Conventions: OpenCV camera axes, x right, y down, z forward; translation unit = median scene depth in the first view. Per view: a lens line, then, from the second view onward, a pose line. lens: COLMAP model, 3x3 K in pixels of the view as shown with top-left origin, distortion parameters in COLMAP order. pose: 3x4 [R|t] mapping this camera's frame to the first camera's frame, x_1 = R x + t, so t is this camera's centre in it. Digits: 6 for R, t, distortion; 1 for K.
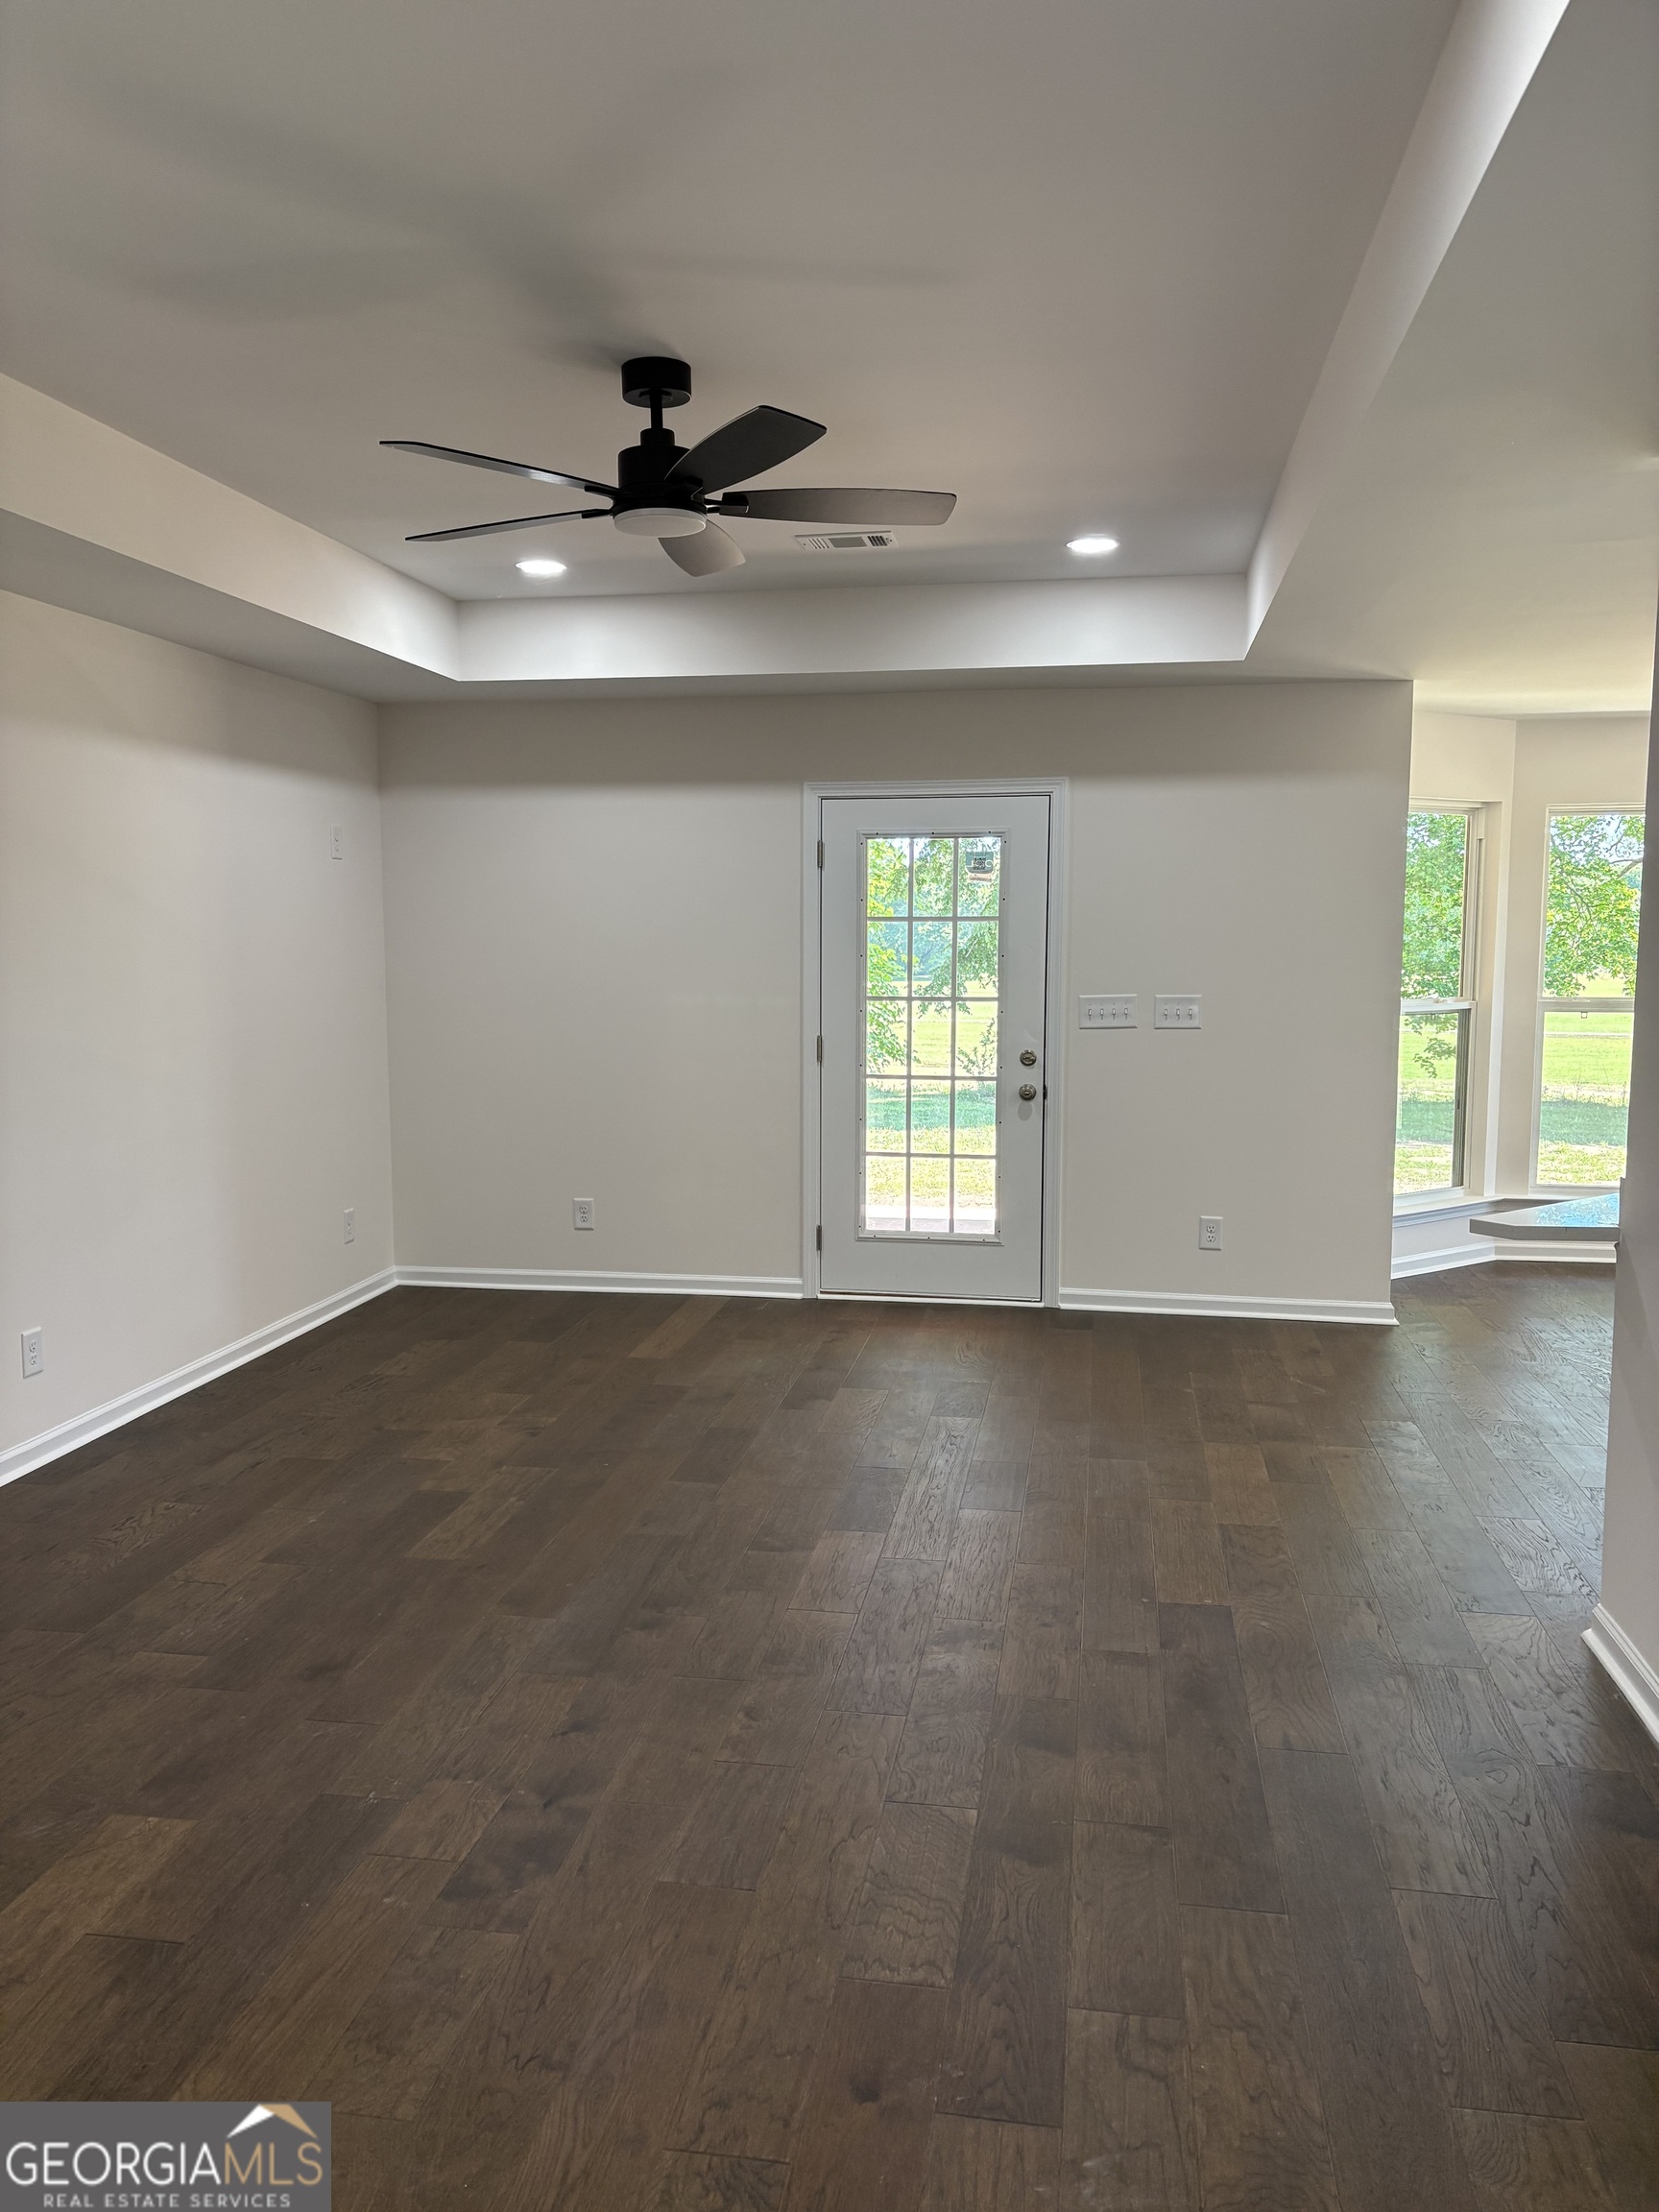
lens RADIAL K [[1671.4, 0, 837.9], [0, 1671.4, 1102.5], [0, 0, 1]] dist [0.052575, -0.040034]
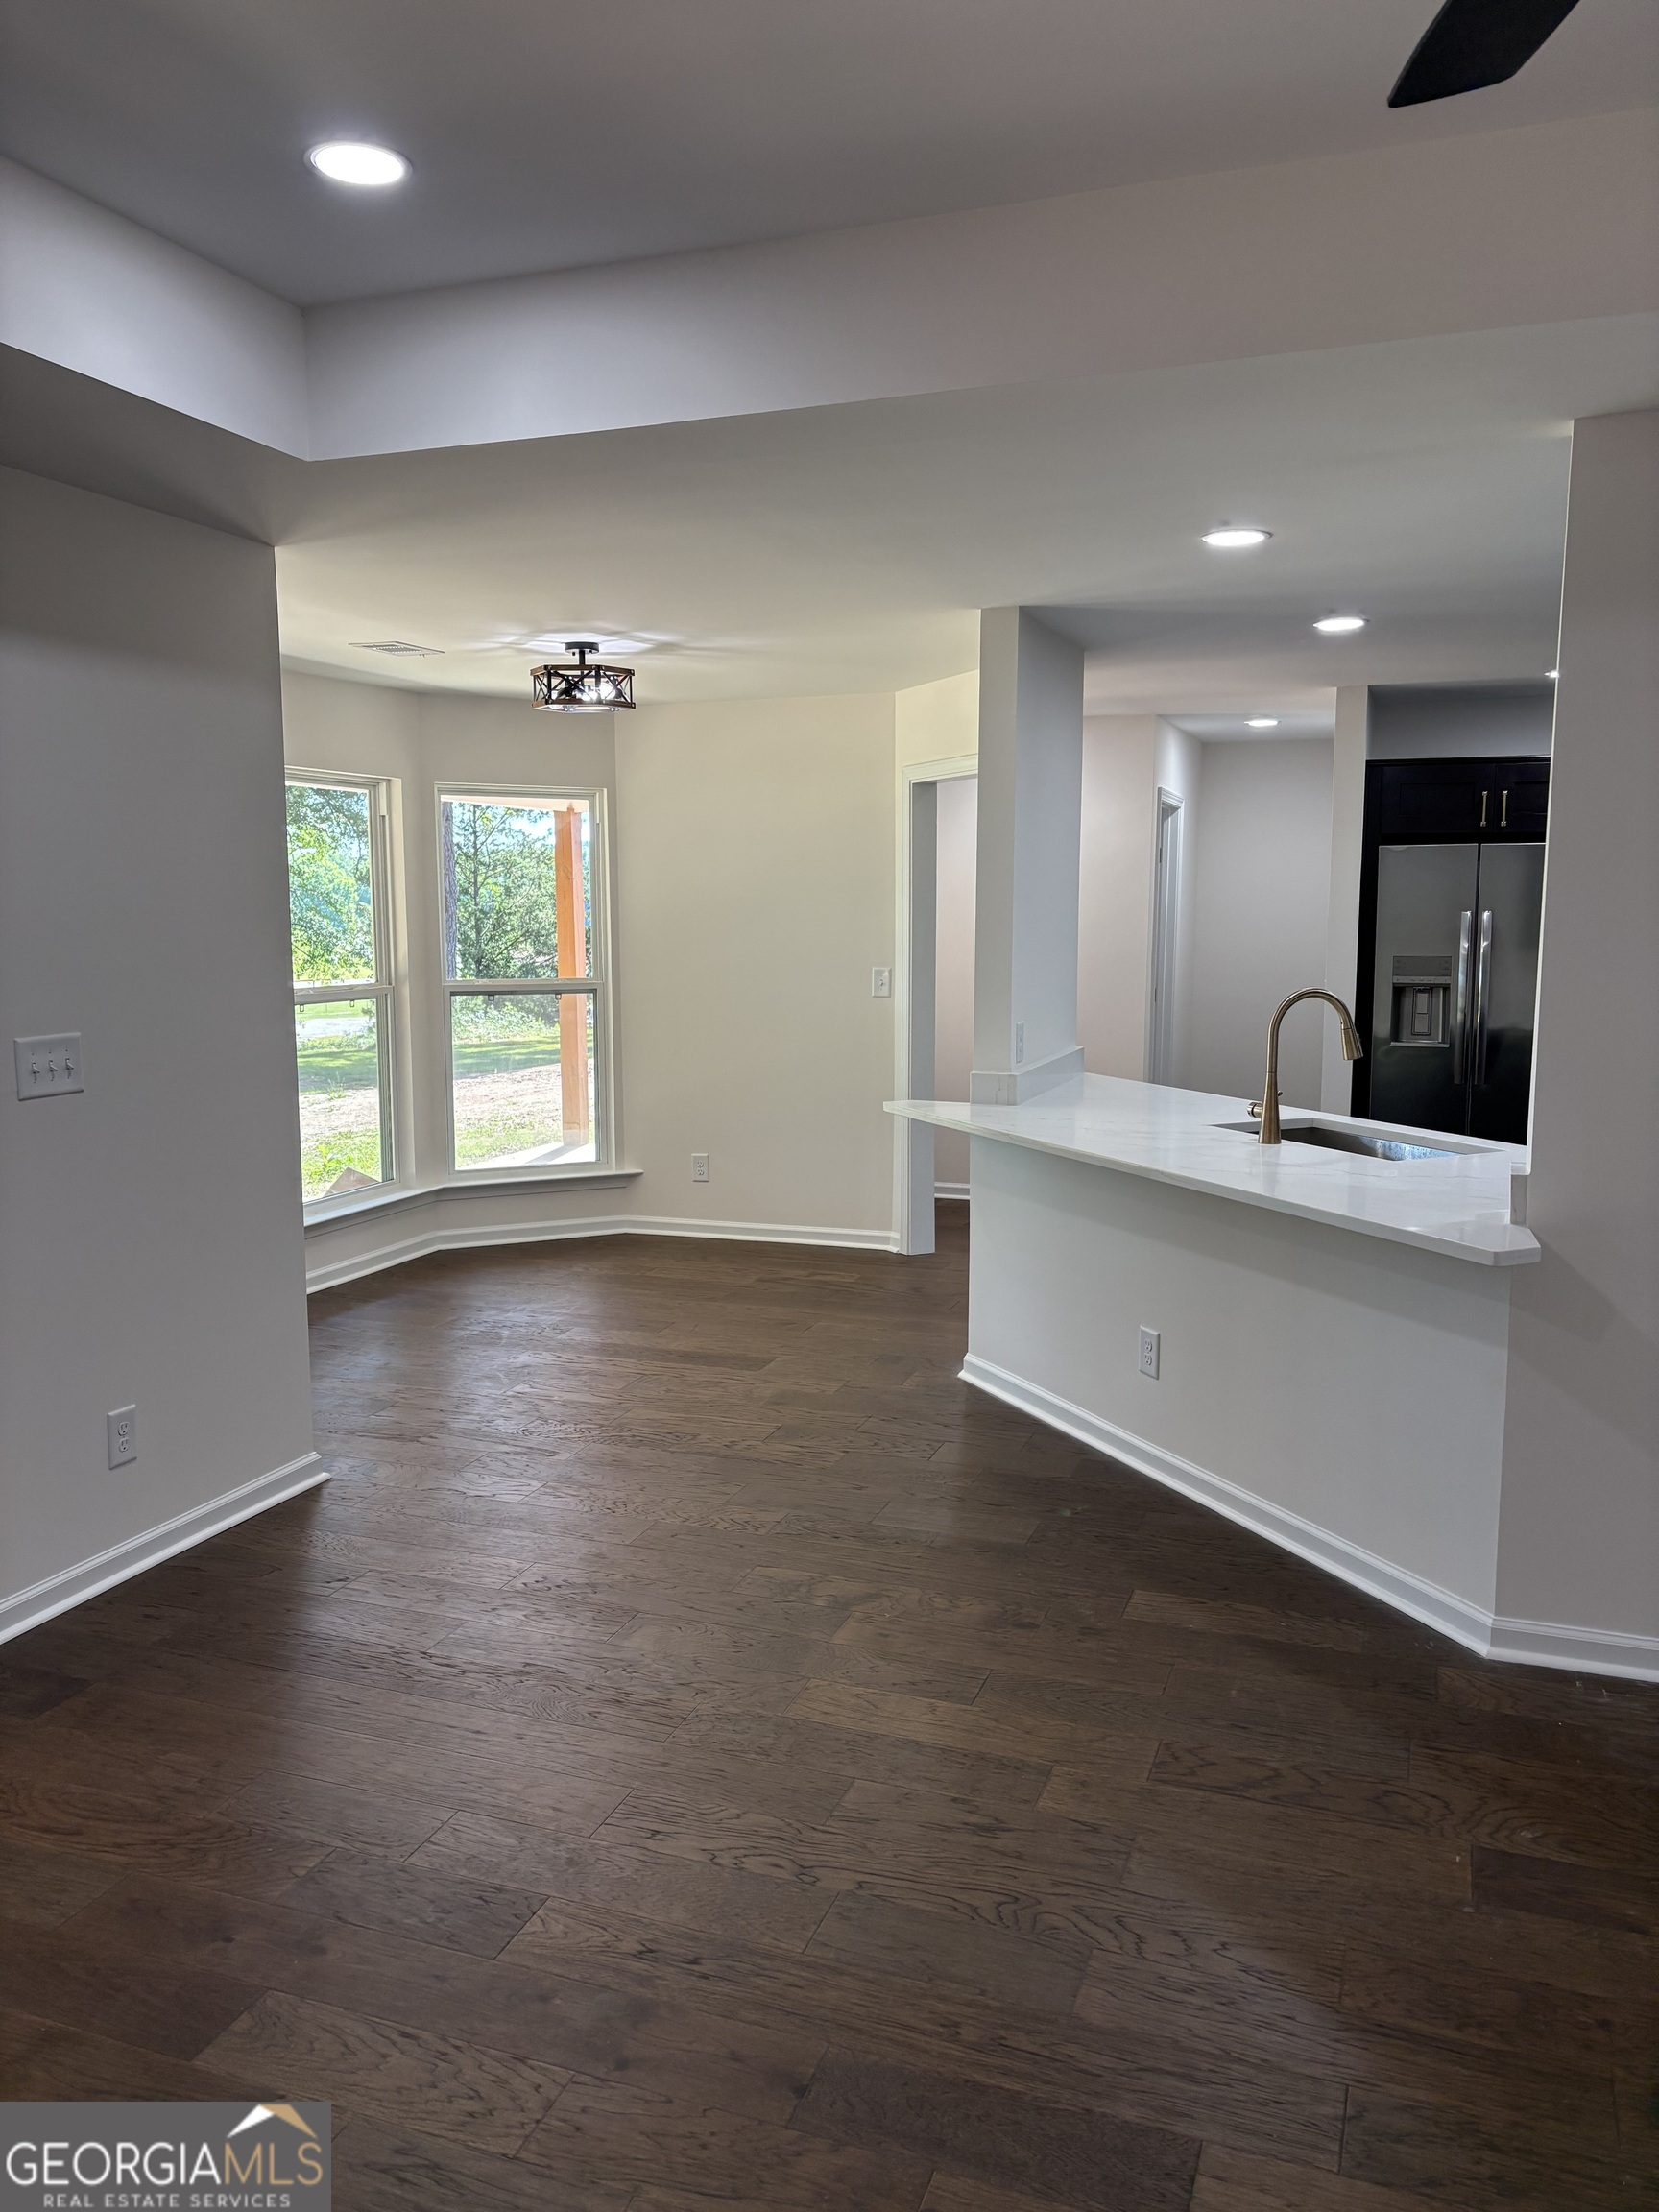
lens RADIAL K [[1662.1, 0, 839.7], [0, 1662.1, 1110.5], [0, 0, 1]] dist [0.047334, -0.039084]
pose [[0.187420, -0.127452, 0.973976, -0.280763], [0.106687, 0.988322, 0.108800, -0.071084], [-0.976469, 0.083519, 0.198829, 0.629969]]
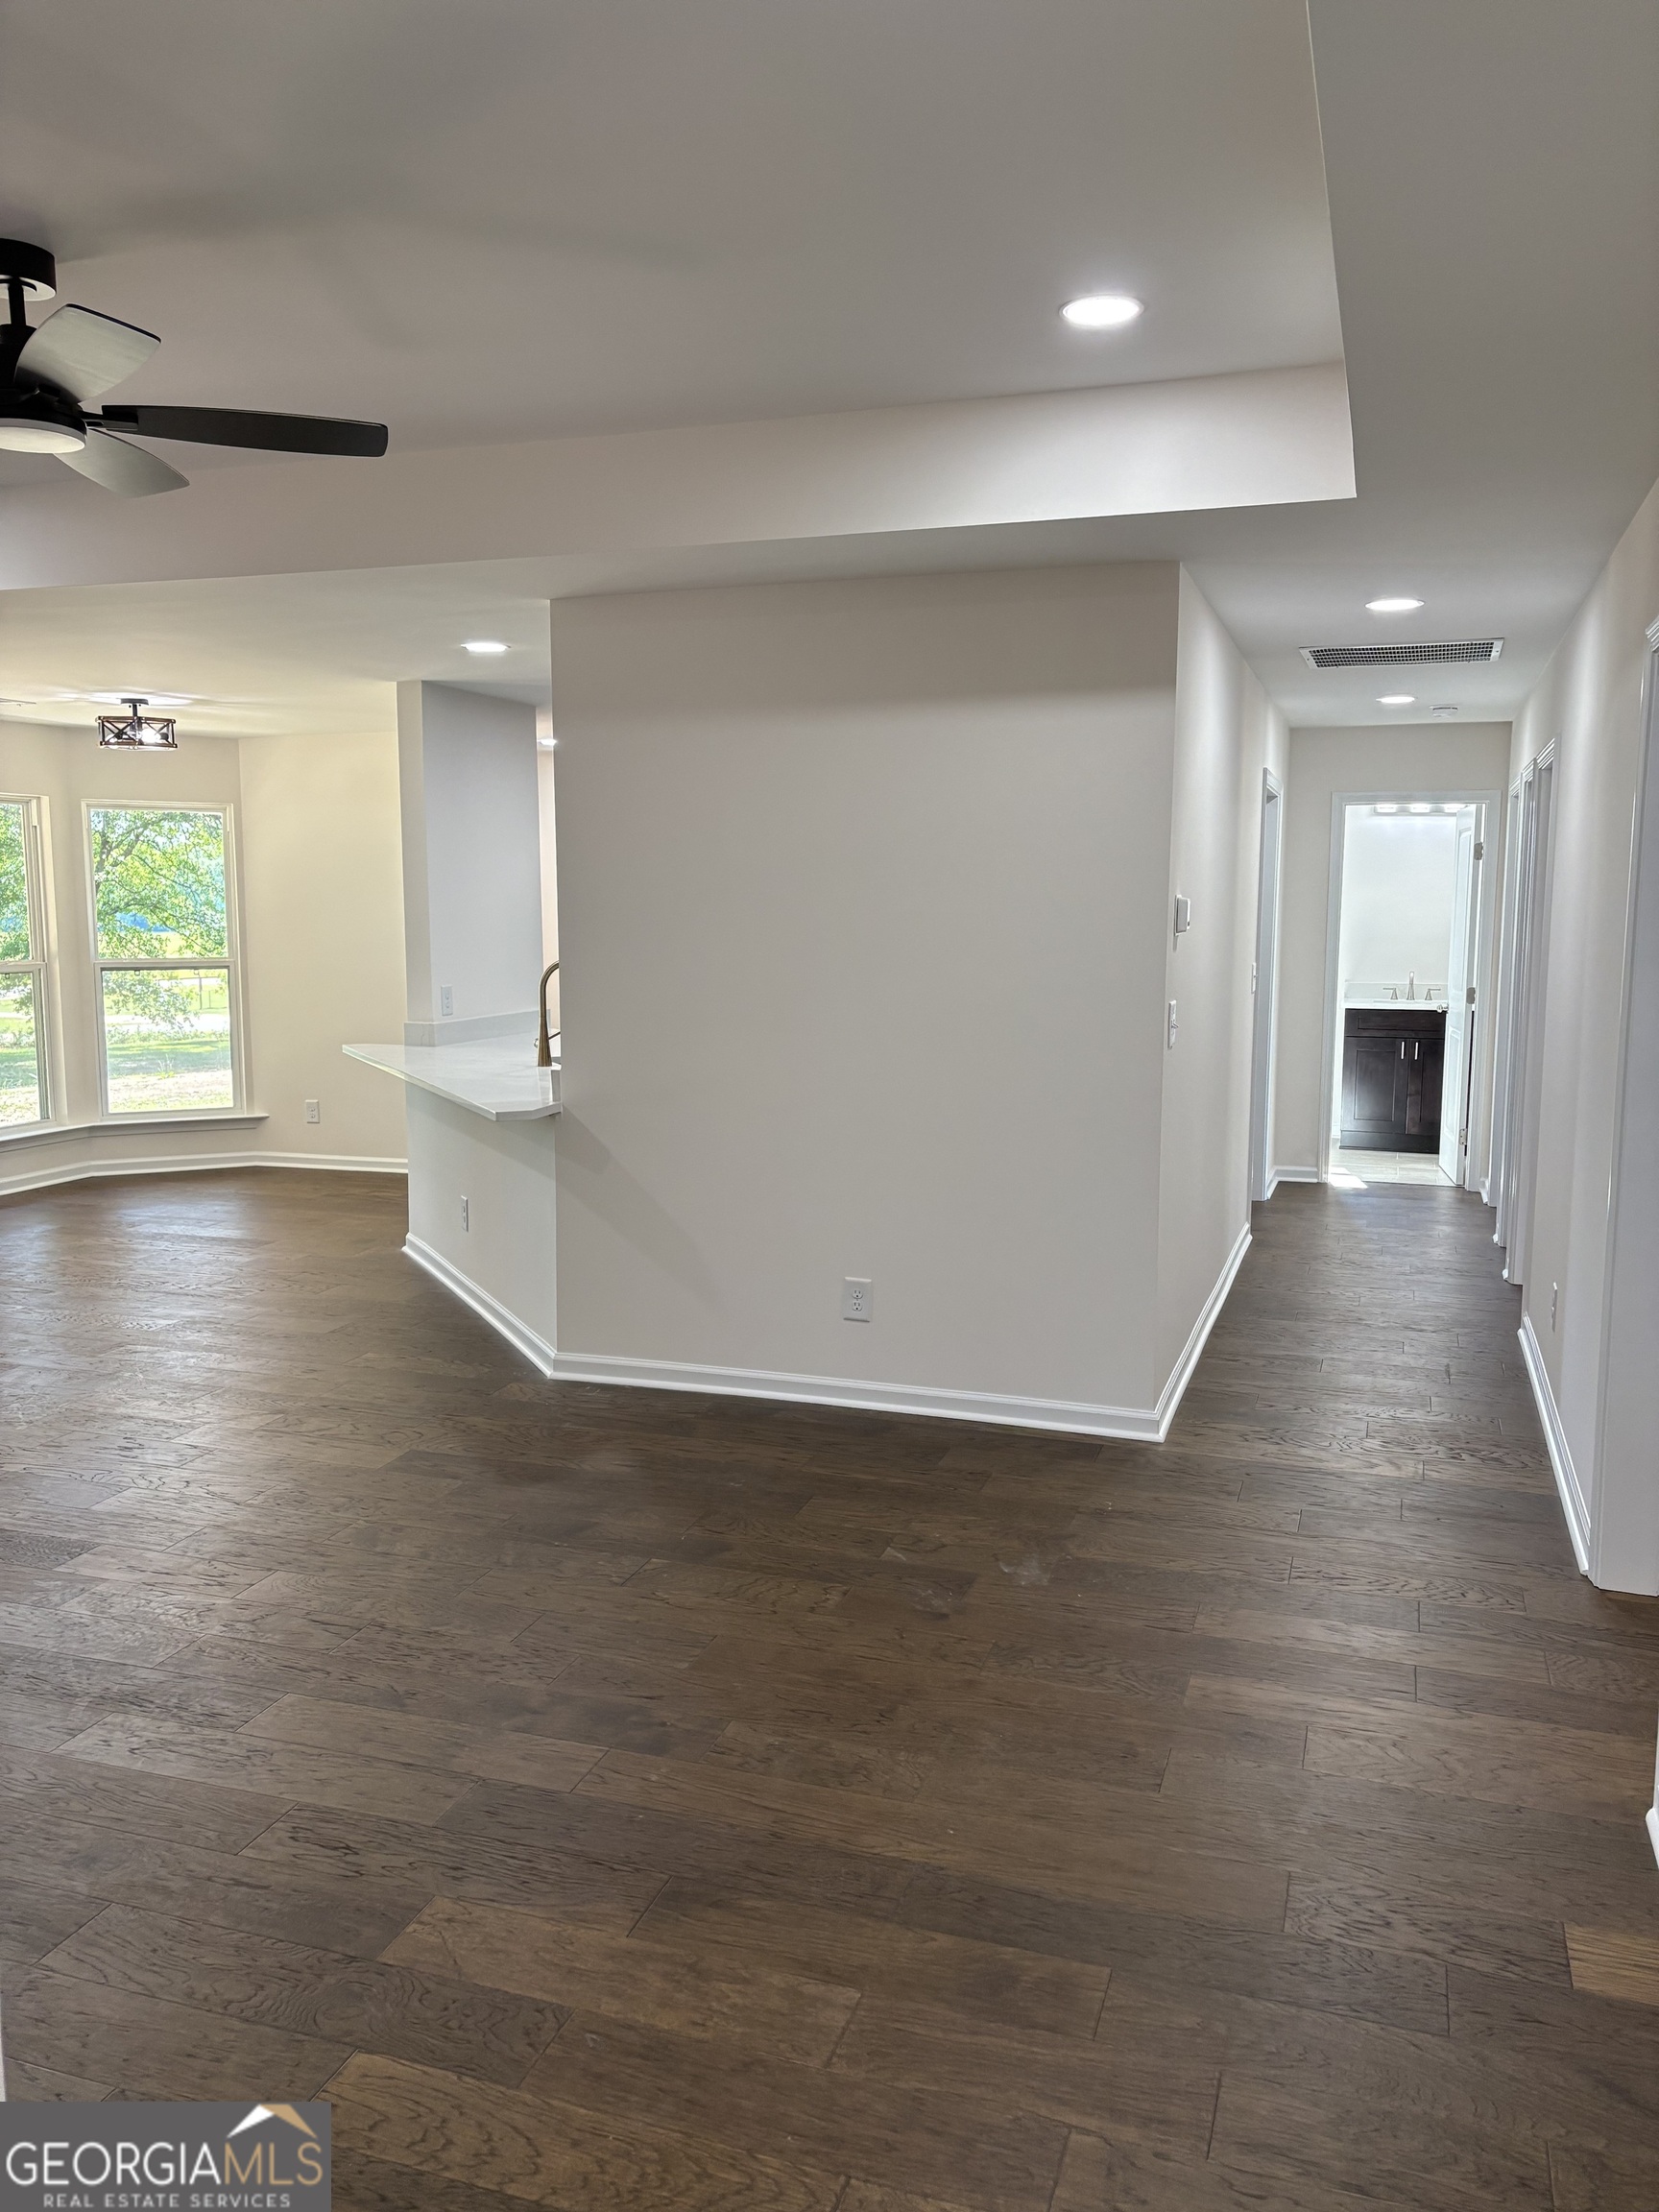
lens RADIAL K [[1662.1, 0, 839.7], [0, 1662.1, 1110.5], [0, 0, 1]] dist [0.047334, -0.039084]
pose [[0.160951, -0.127490, 0.978694, -0.513092], [0.103635, 0.988323, 0.111701, -0.030494], [-0.981506, 0.083449, 0.172284, 0.262670]]
